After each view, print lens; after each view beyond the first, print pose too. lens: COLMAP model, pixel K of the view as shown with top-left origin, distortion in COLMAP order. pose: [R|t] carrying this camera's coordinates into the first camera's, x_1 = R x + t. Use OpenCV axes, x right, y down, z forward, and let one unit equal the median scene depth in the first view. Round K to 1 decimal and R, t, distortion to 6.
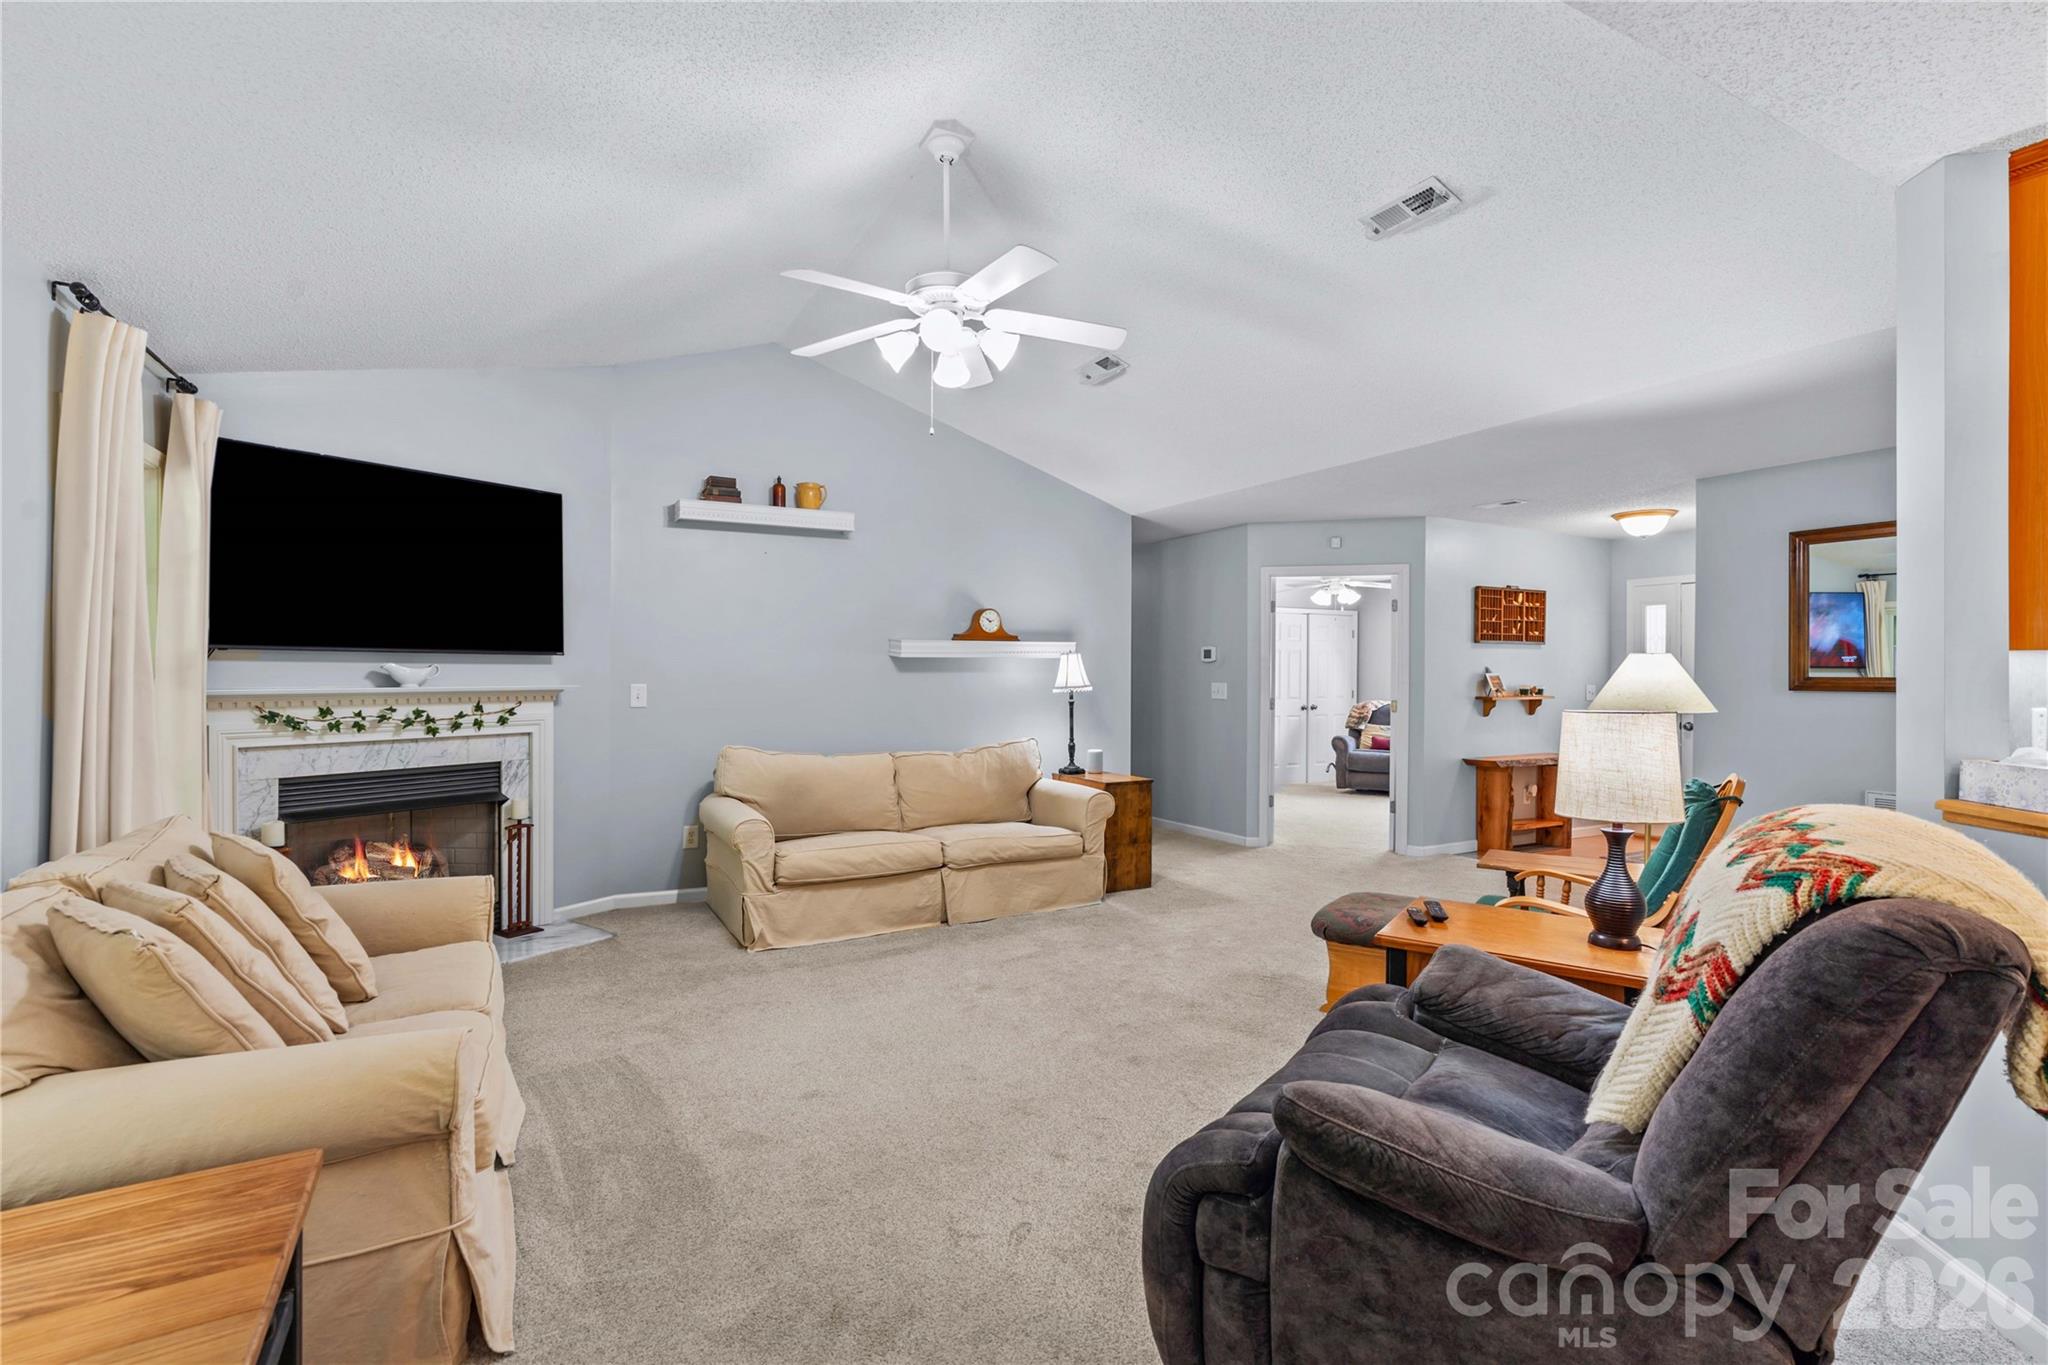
lens RADIAL K [[952.5, 0, 1041.1], [0, 952.5, 673.2], [0, 0, 1]] dist [-0.010399, 0.003334]
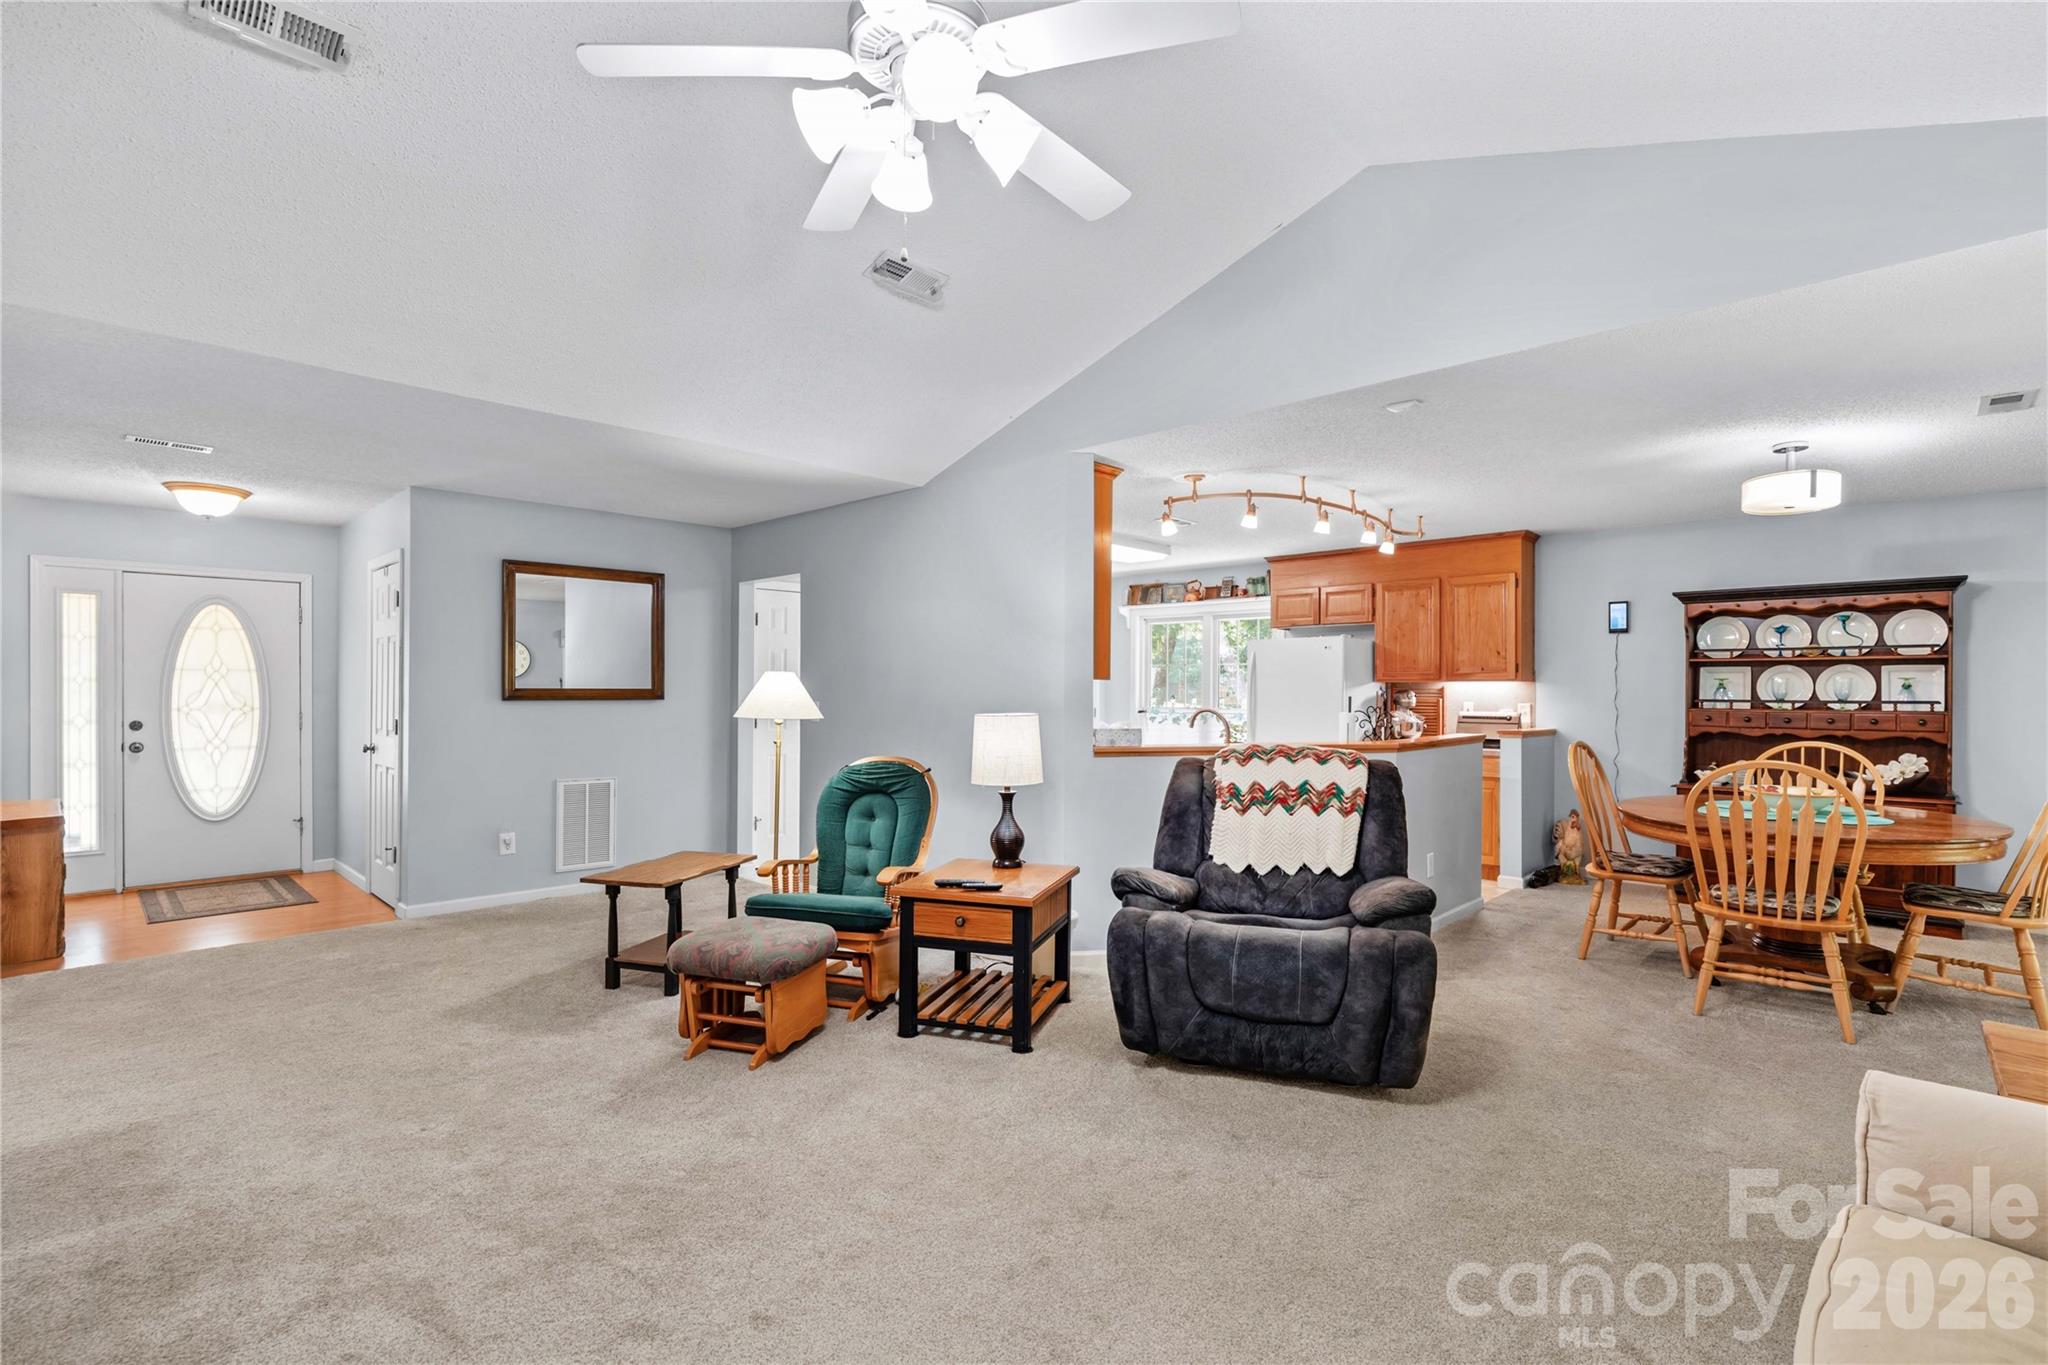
lens RADIAL K [[952.5, 0, 1006.9], [0, 952.5, 683.8], [0, 0, 1]] dist [-0.010399, 0.003334]
pose [[-0.271602, -0.000859, 0.962409, -0.400492], [-0.005928, 0.999982, -0.000781, -0.003639], [-0.962391, -0.005917, -0.271602, 0.653516]]
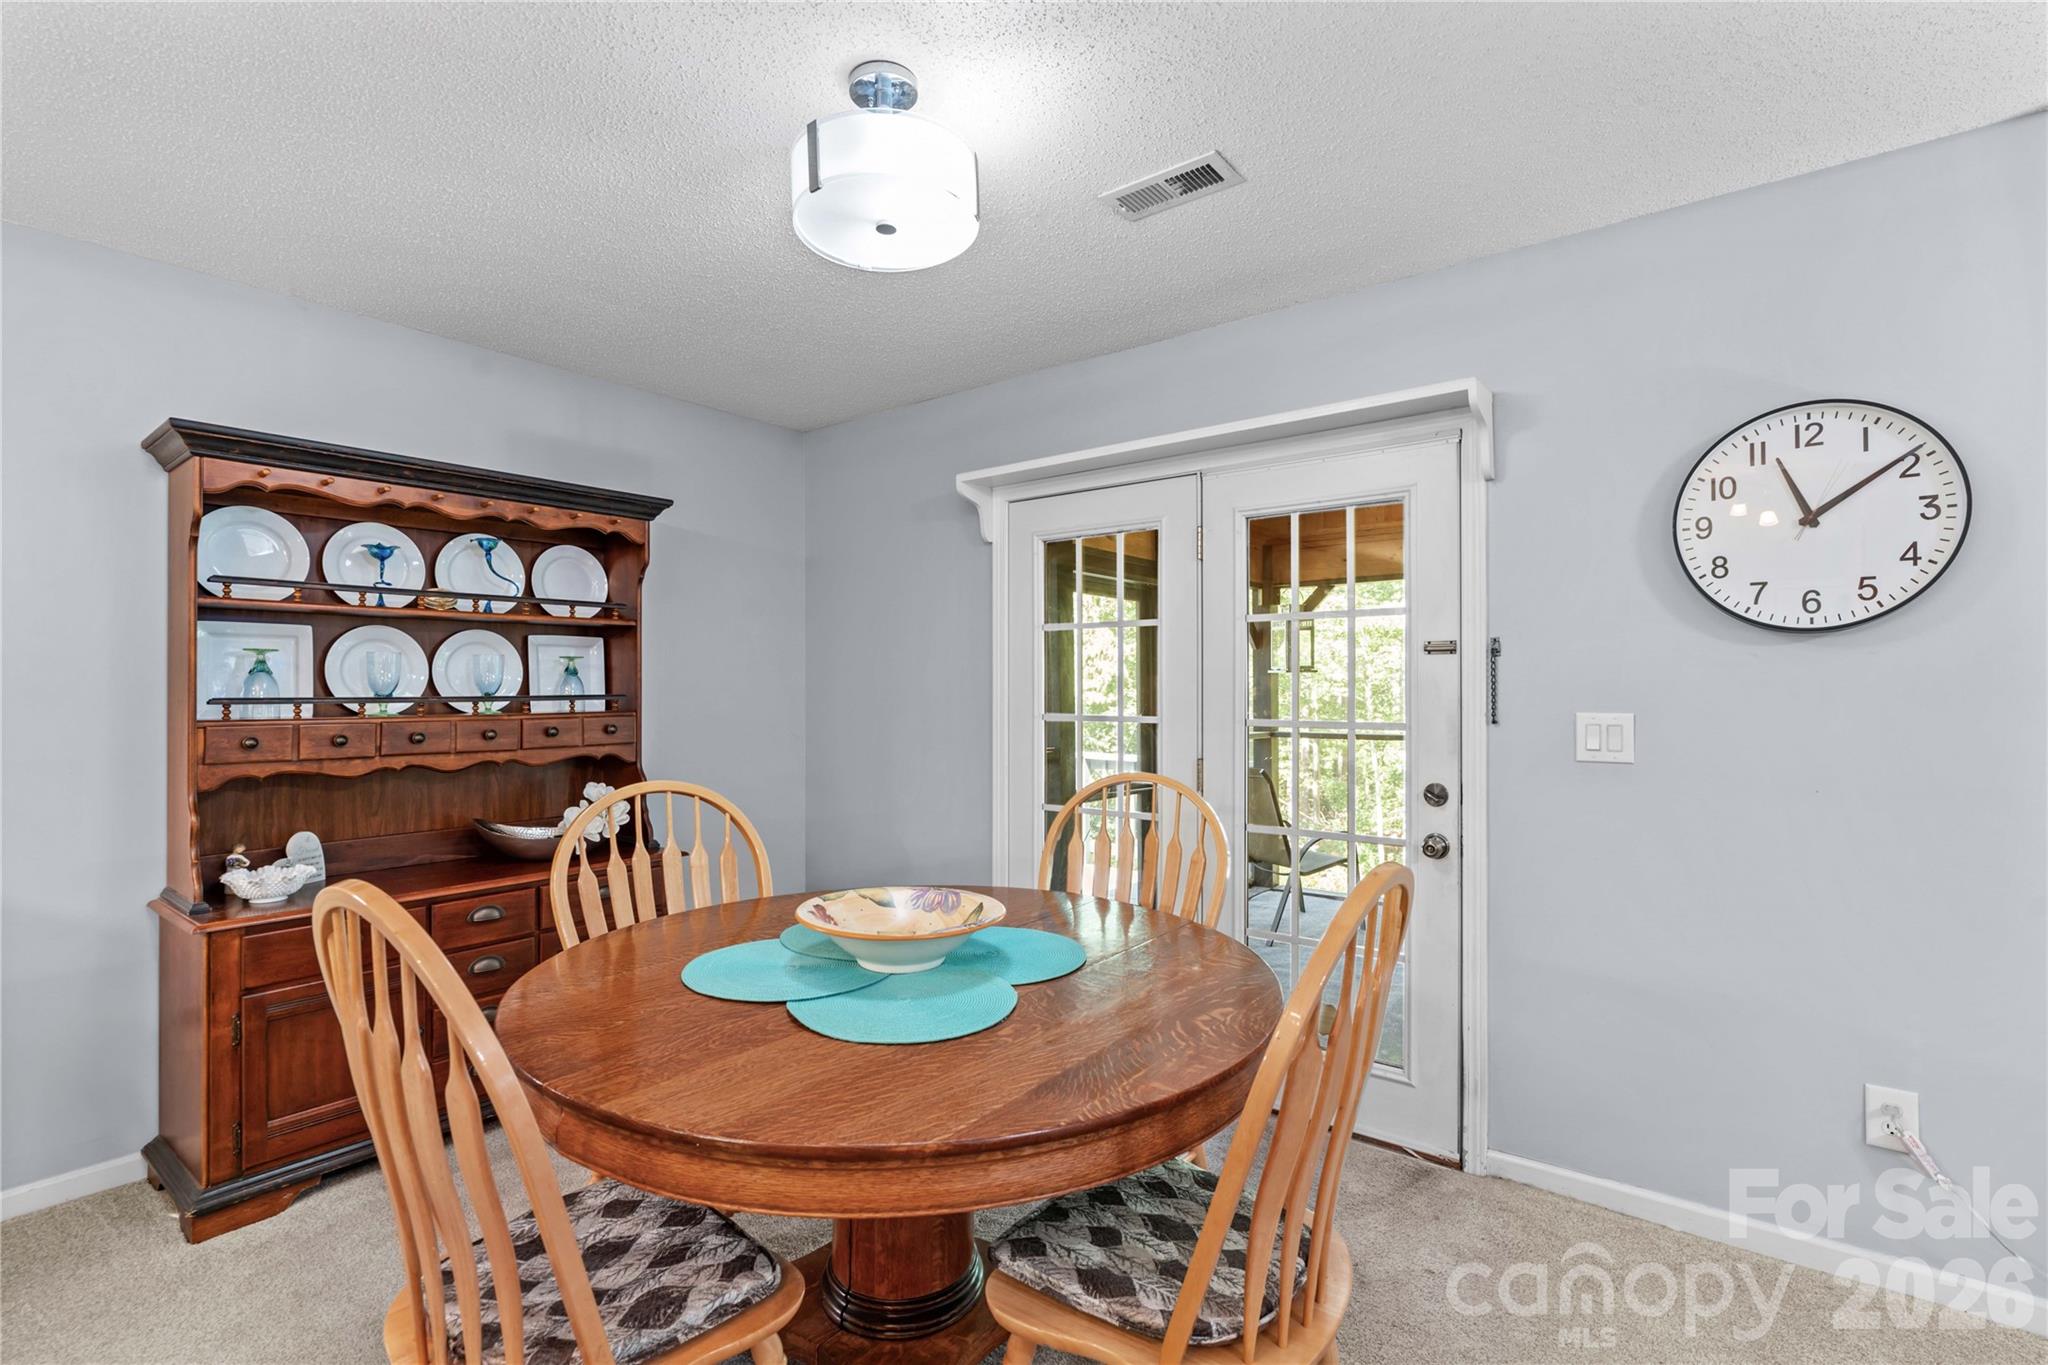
lens RADIAL K [[952.5, 0, 1020.9], [0, 952.5, 678.8], [0, 0, 1]] dist [-0.010399, 0.003334]
pose [[-0.923471, -0.006242, -0.383618, 0.219725], [-0.001226, 0.999911, -0.013318, 0.004922], [0.383667, -0.011828, -0.923396, 0.173375]]
